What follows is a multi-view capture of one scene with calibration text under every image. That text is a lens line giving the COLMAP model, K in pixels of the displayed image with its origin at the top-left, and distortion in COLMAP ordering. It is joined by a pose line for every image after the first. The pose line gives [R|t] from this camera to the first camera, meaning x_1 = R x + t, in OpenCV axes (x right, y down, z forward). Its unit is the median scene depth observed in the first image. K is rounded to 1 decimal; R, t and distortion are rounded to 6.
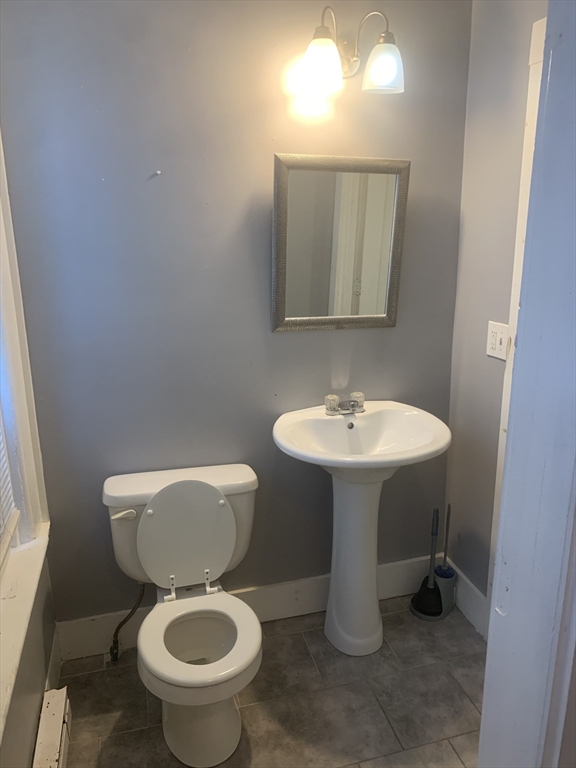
lens RADIAL K [[582.3, 0, 288.7], [0, 582.3, 384.1], [0, 0, 1]] dist [0.028648, -0.044403]
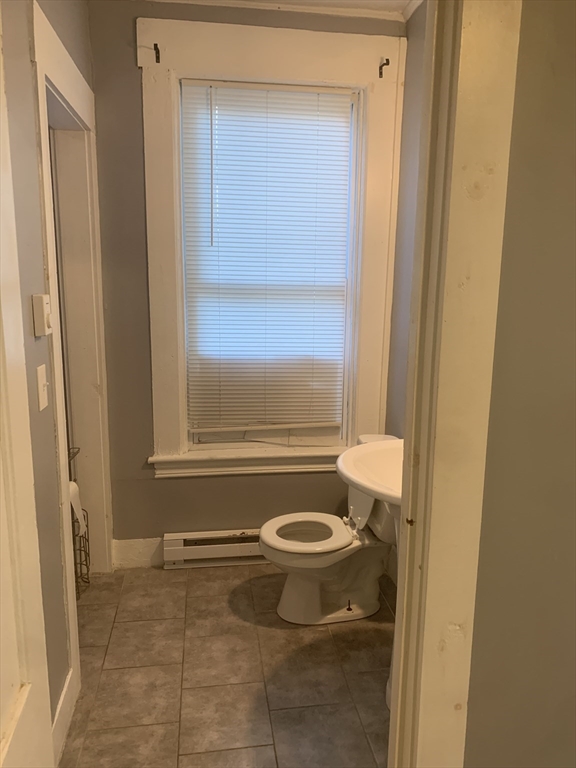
lens RADIAL K [[582.3, 0, 288.3], [0, 582.3, 383.5], [0, 0, 1]] dist [0.028648, -0.044403]
pose [[-0.120717, 0.184547, -0.975382, 1.094293], [-0.275773, 0.937657, 0.211540, -0.185142], [0.953612, 0.294521, -0.062298, 0.873685]]
